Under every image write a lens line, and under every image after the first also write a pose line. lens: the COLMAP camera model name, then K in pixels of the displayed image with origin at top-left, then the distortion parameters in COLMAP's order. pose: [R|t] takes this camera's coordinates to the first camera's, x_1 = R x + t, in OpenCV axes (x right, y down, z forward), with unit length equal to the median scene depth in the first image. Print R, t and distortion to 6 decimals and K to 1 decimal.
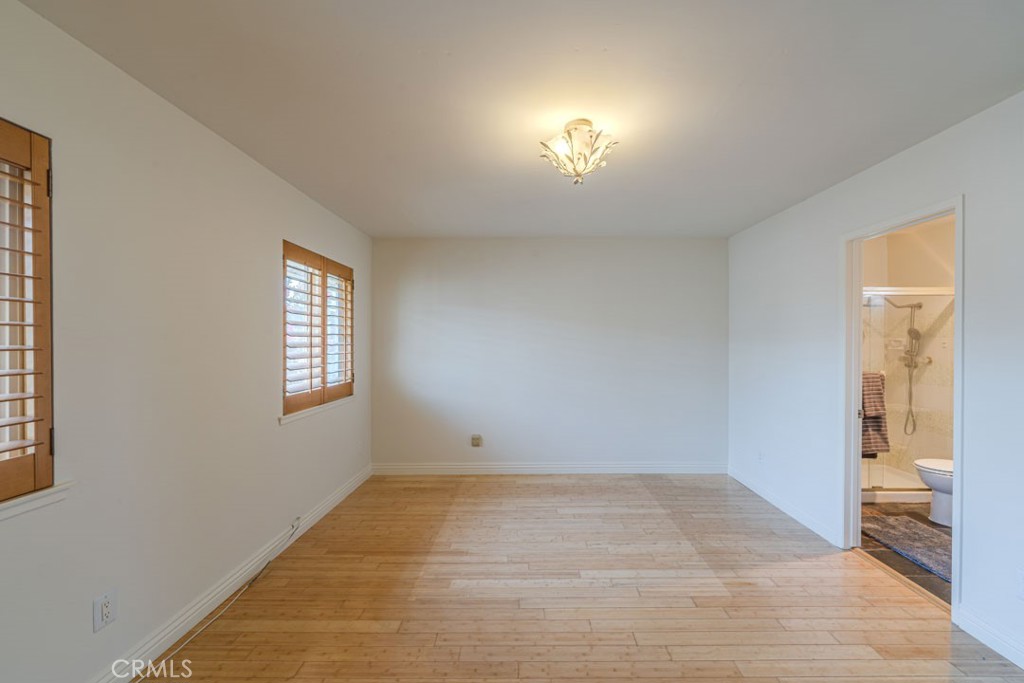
lens RADIAL K [[431.8, 0, 527.8], [0, 431.8, 349.0], [0, 0, 1]] dist [-0.000511, -0.000168]
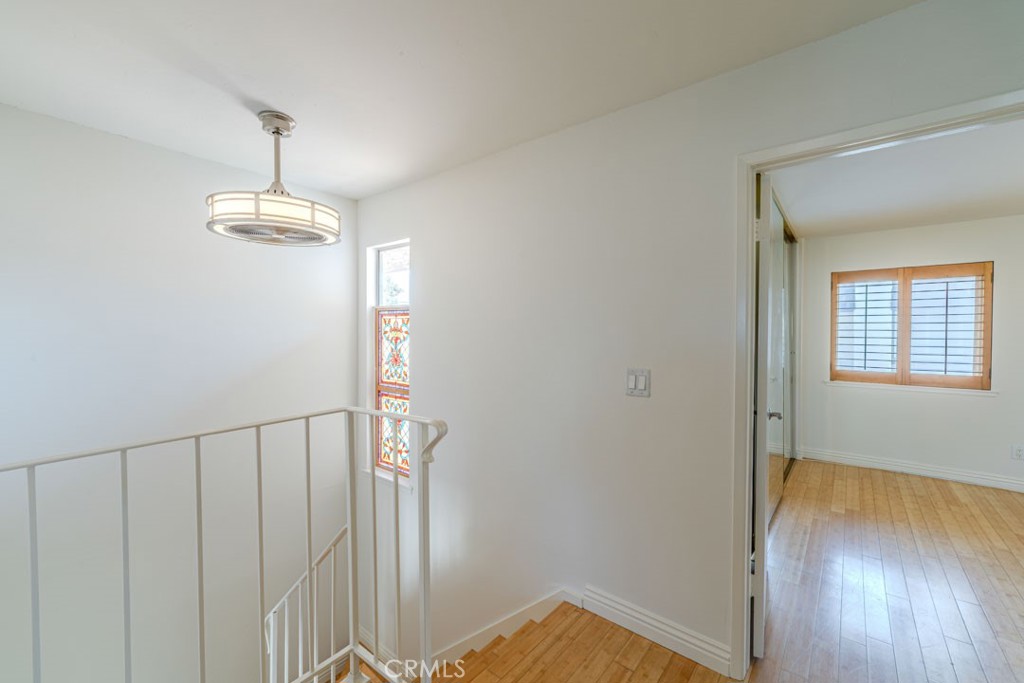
lens RADIAL K [[413.4, 0, 524.8], [0, 413.4, 340.6], [0, 0, 1]] dist [0.000146, 0.000074]
pose [[-0.618082, 0.011565, -0.786029, 1.104550], [-0.013522, 0.999587, 0.025339, -0.006399], [0.785998, 0.026290, -0.617670, 0.124255]]
